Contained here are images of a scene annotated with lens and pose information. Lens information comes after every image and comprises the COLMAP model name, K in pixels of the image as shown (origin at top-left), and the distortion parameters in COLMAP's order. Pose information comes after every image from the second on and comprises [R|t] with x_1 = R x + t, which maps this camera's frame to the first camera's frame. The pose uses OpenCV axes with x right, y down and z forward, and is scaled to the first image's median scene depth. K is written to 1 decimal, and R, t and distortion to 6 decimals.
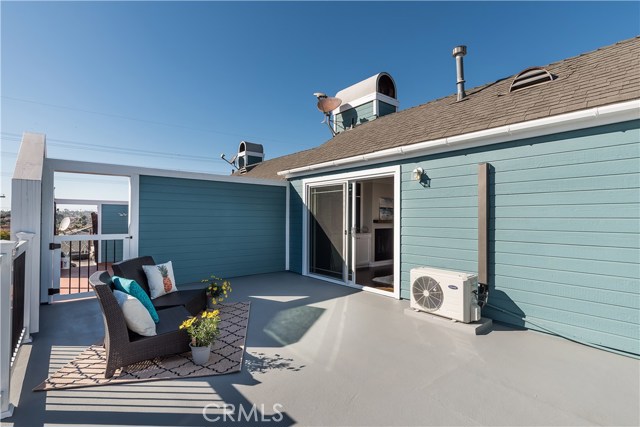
lens RADIAL K [[311.4, 0, 320.1], [0, 311.4, 215.4], [0, 0, 1]] dist [-0.005482, 0.000484]
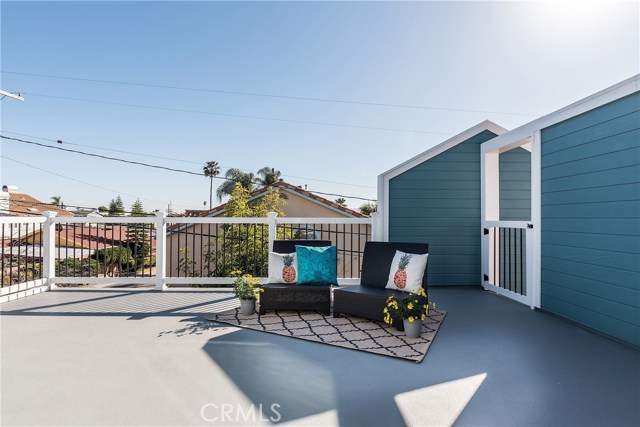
lens RADIAL K [[335.2, 0, 321.9], [0, 335.2, 216.7], [0, 0, 1]] dist [0.006475, 0.000451]
pose [[-0.635732, -0.012974, -0.771801, 0.415858], [0.007412, 0.999710, -0.022911, 0.106845], [0.771875, -0.020286, -0.635451, 1.891420]]
